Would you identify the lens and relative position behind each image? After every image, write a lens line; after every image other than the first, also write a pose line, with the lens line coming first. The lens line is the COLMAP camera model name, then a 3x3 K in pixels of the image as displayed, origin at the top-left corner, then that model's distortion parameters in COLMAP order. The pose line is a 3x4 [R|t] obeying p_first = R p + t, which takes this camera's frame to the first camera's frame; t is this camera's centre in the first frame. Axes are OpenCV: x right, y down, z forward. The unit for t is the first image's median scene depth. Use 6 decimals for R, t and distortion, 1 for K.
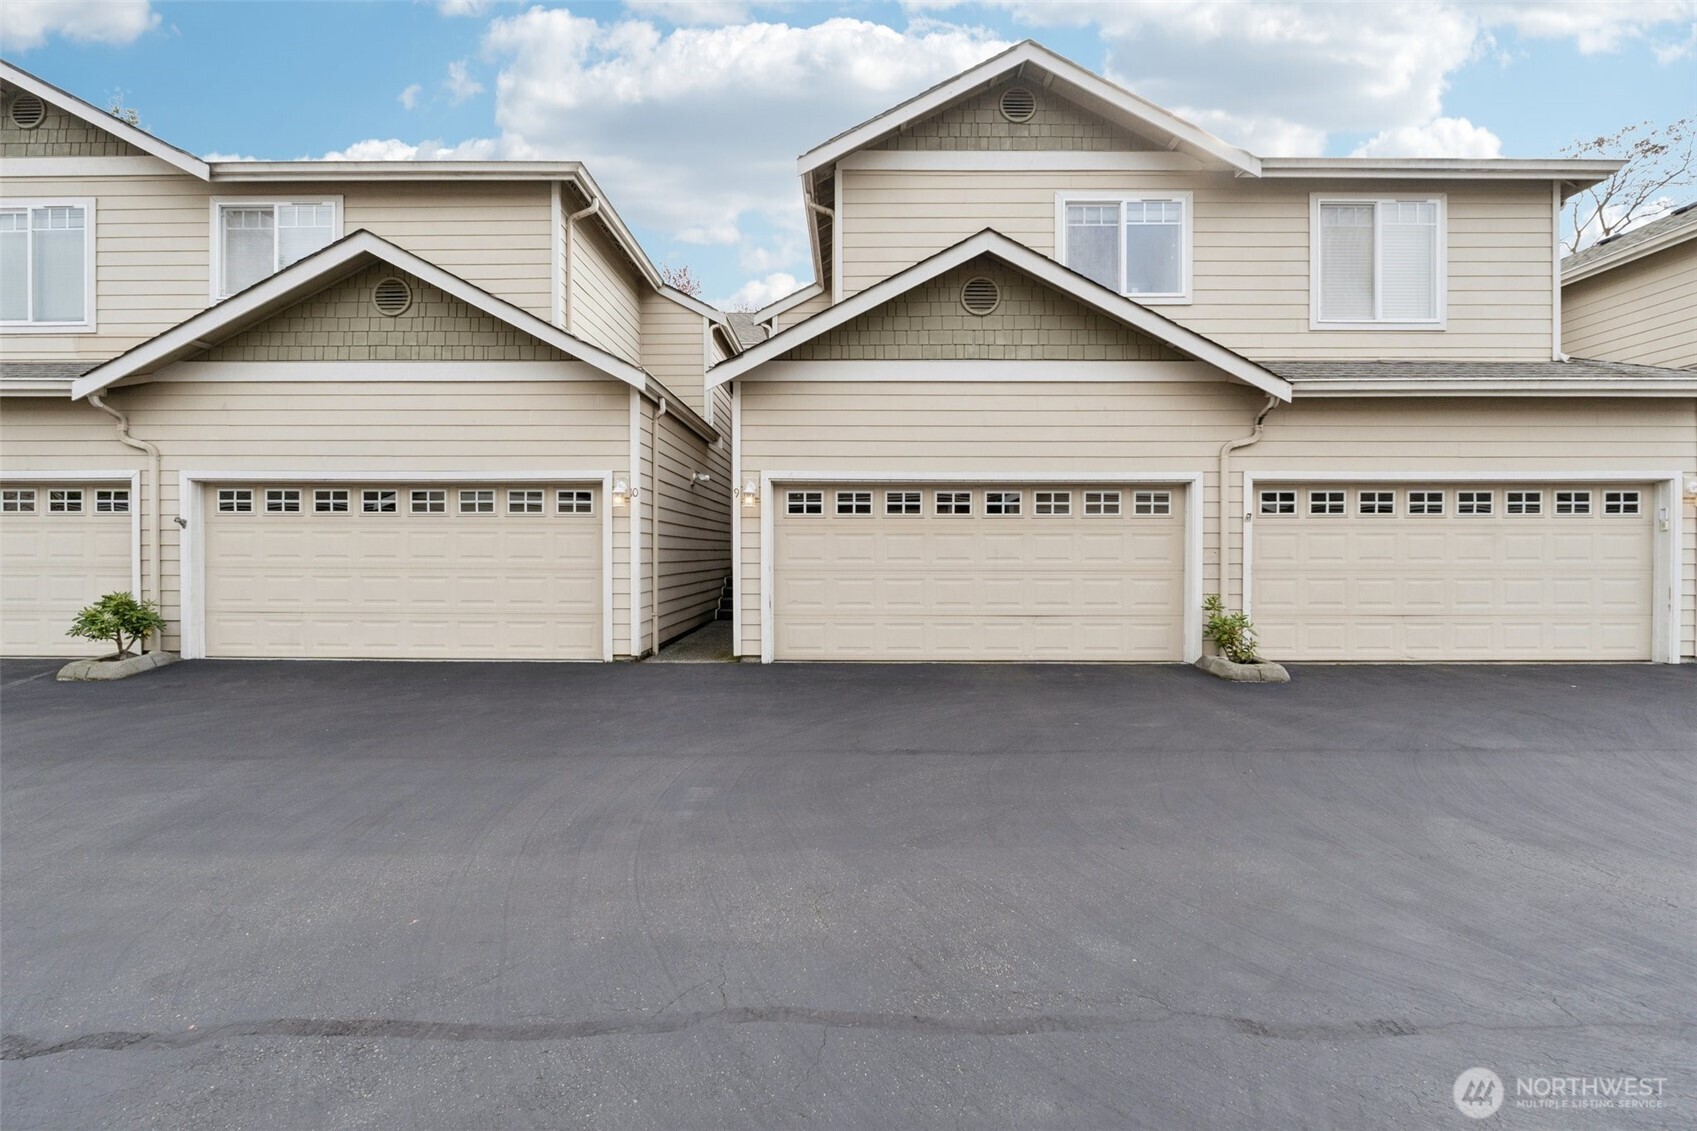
lens RADIAL K [[634.0, 0, 848.5], [0, 634.0, 580.8], [0, 0, 1]] dist [-0.000267, 0.000011]
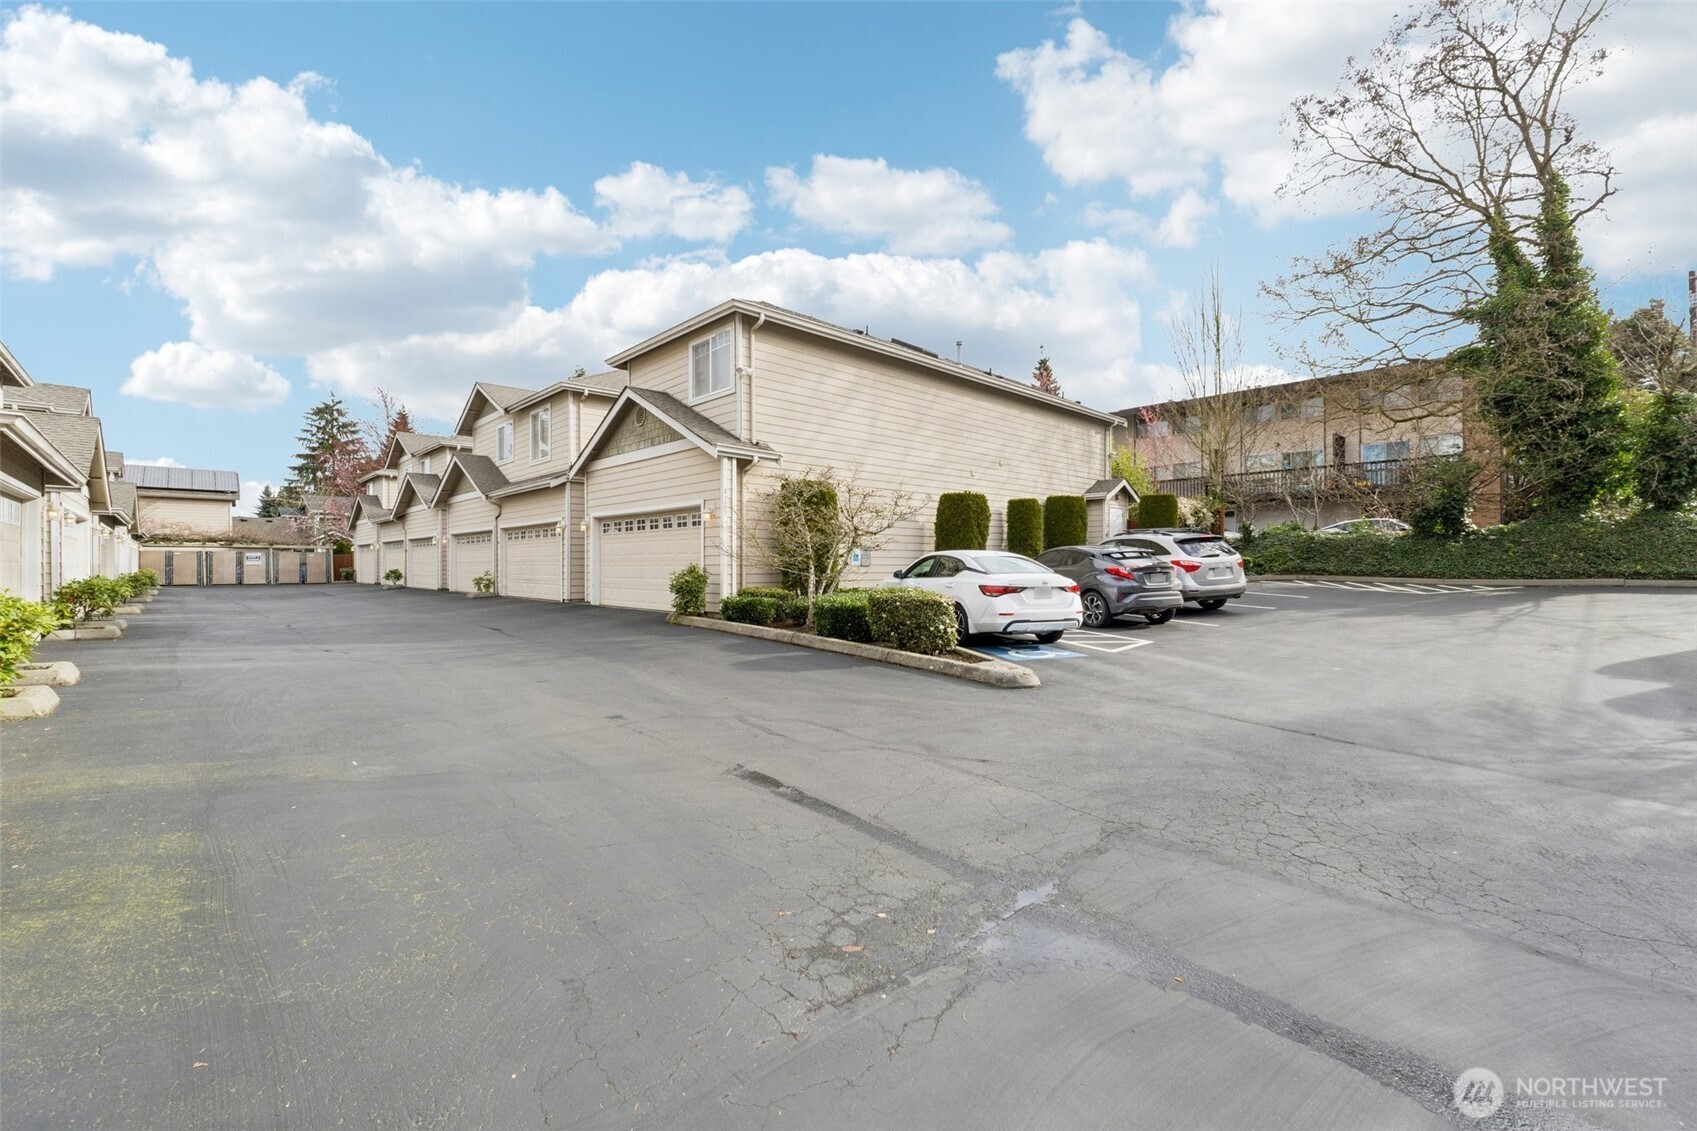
lens RADIAL K [[708.8, 0, 848.2], [0, 708.8, 560.4], [0, 0, 1]] dist [-0.008731, 0.000393]
pose [[0.692123, -0.006099, -0.721753, 1.221224], [-0.002322, 0.999940, -0.010676, 0.002431], [0.721775, 0.009065, 0.692068, -0.008360]]
